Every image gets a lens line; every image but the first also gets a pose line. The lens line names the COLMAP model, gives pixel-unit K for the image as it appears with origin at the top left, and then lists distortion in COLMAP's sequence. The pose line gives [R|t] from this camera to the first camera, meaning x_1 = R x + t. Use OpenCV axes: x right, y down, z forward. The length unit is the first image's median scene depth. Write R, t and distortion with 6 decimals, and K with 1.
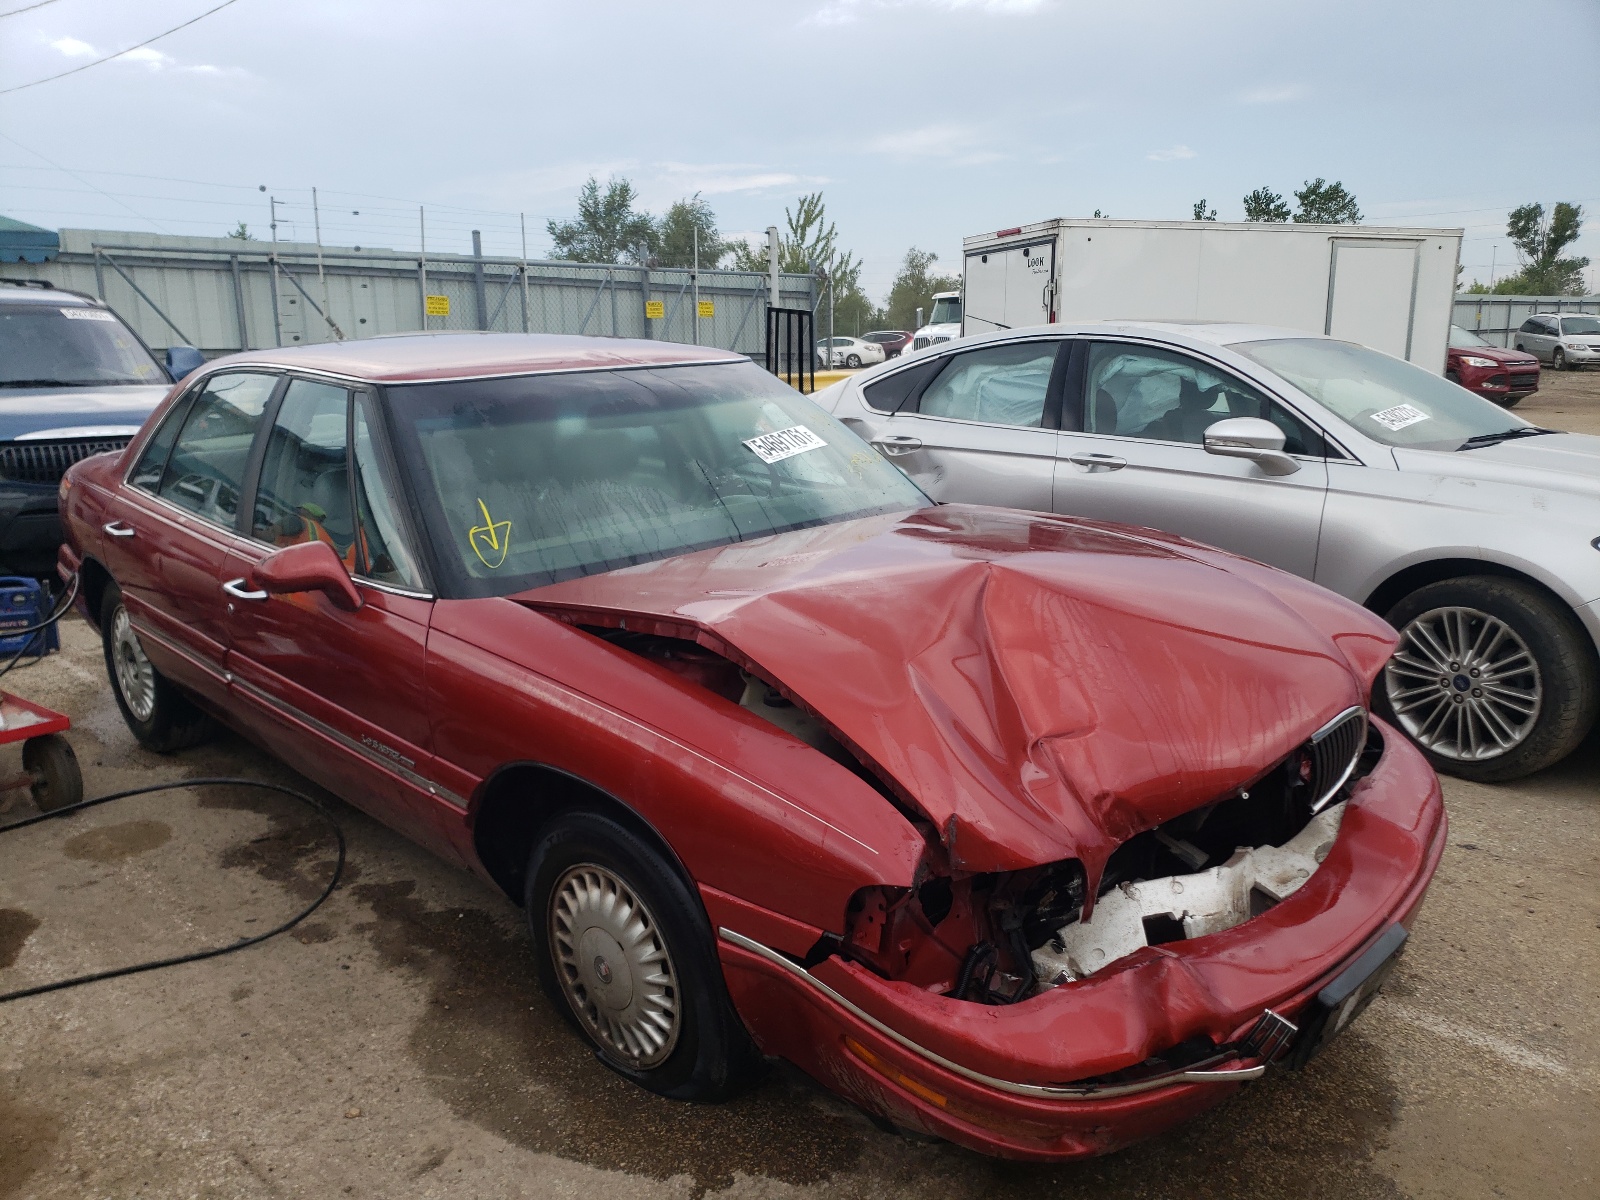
lens RADIAL K [[1261.2, 0, 799.0], [0, 1261.2, 656.9], [0, 0, 1]] dist [-0.000466, -0.000380]
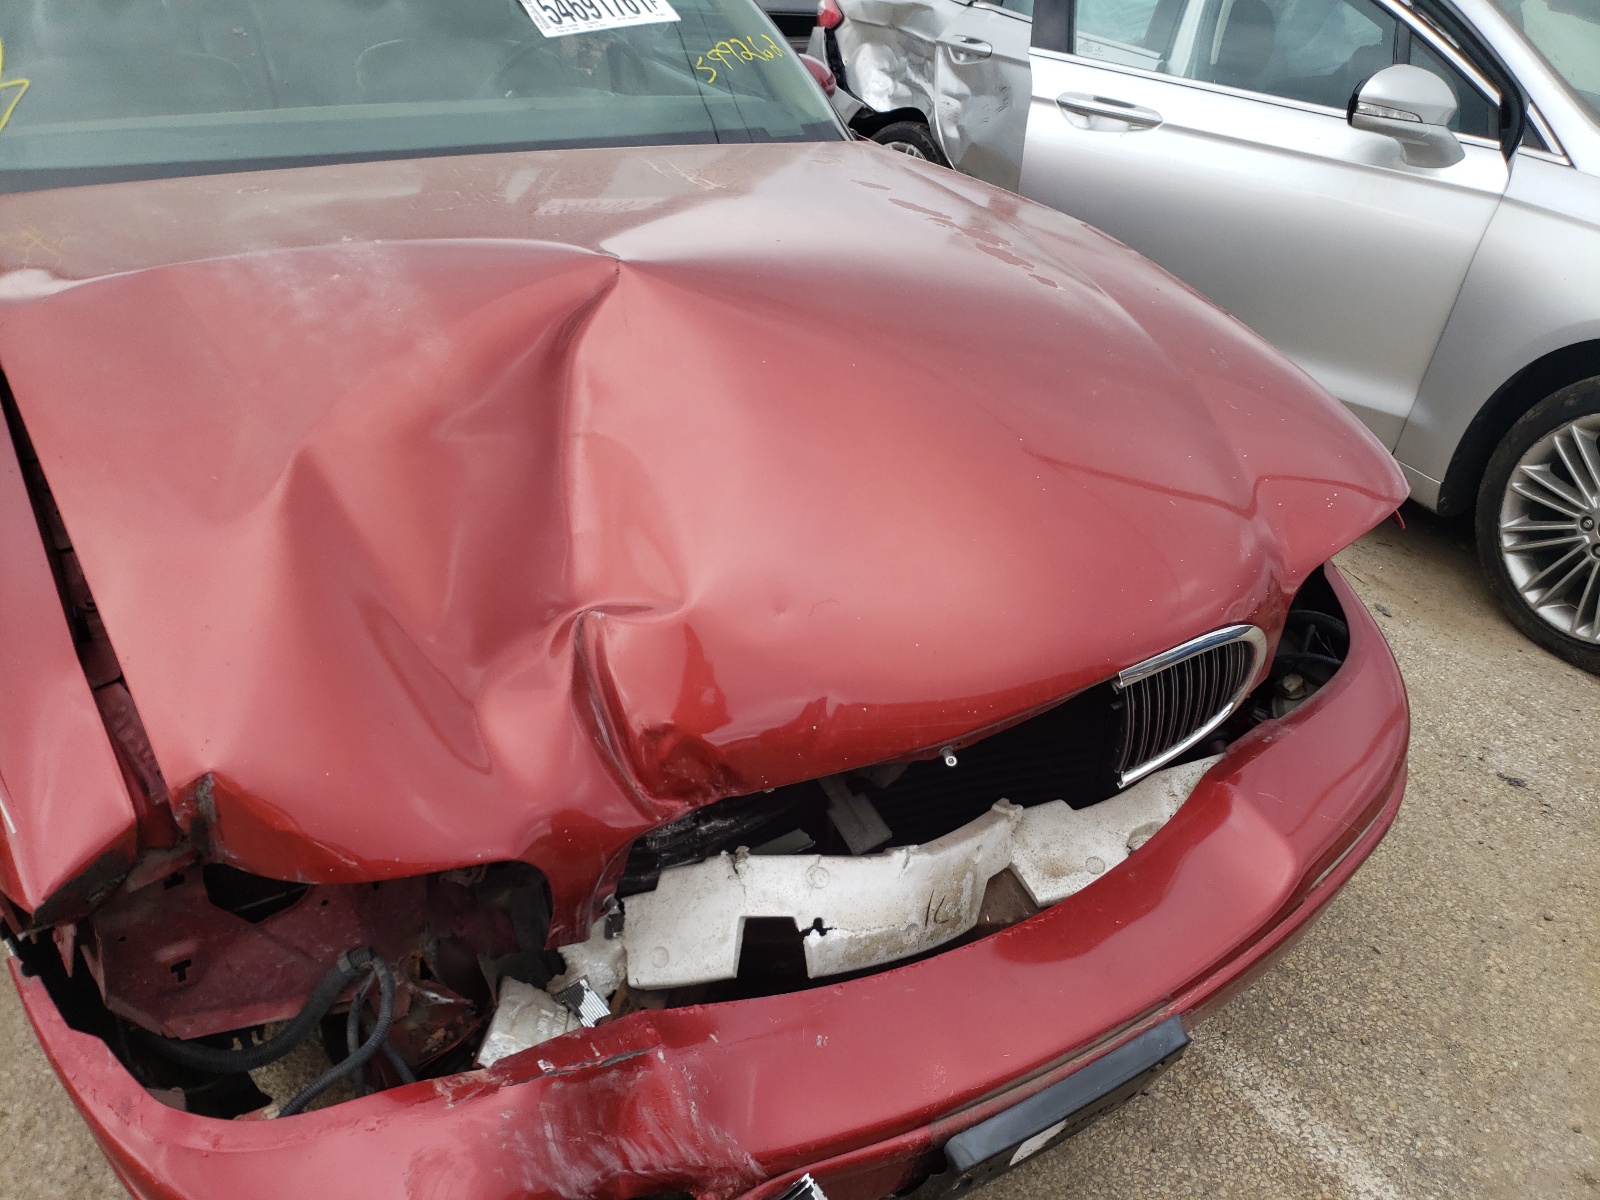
lens RADIAL K [[1261.2, 0, 799.0], [0, 1261.2, 656.9], [0, 0, 1]] dist [-0.000466, -0.000380]
pose [[0.974339, 0.186888, -0.125446, 0.301693], [-0.143145, 0.944583, 0.295421, -0.078018], [0.173704, -0.269883, 0.947096, 0.404599]]
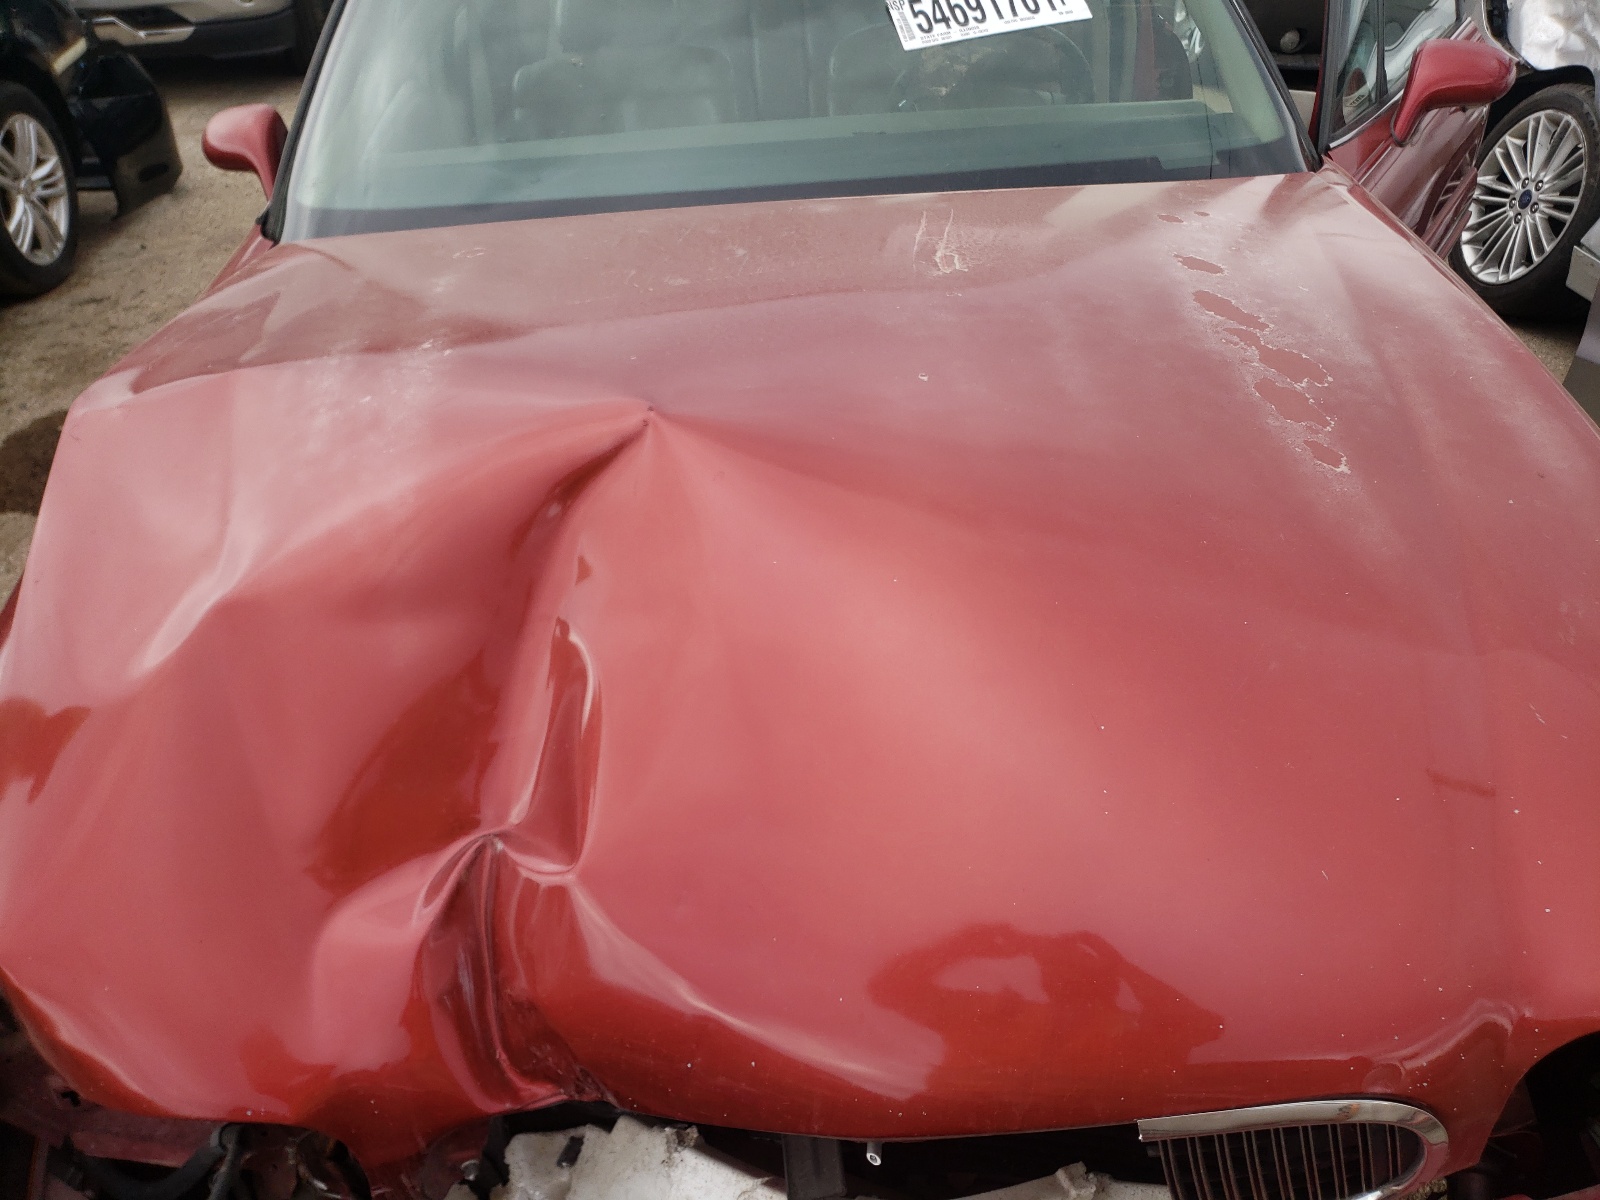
lens RADIAL K [[1261.2, 0, 799.0], [0, 1261.2, 656.9], [0, 0, 1]] dist [-0.000466, -0.000380]
pose [[0.758533, 0.382455, -0.527594, 0.419385], [-0.159326, 0.893925, 0.418943, -0.173654], [0.631857, -0.233723, 0.739007, 0.616941]]
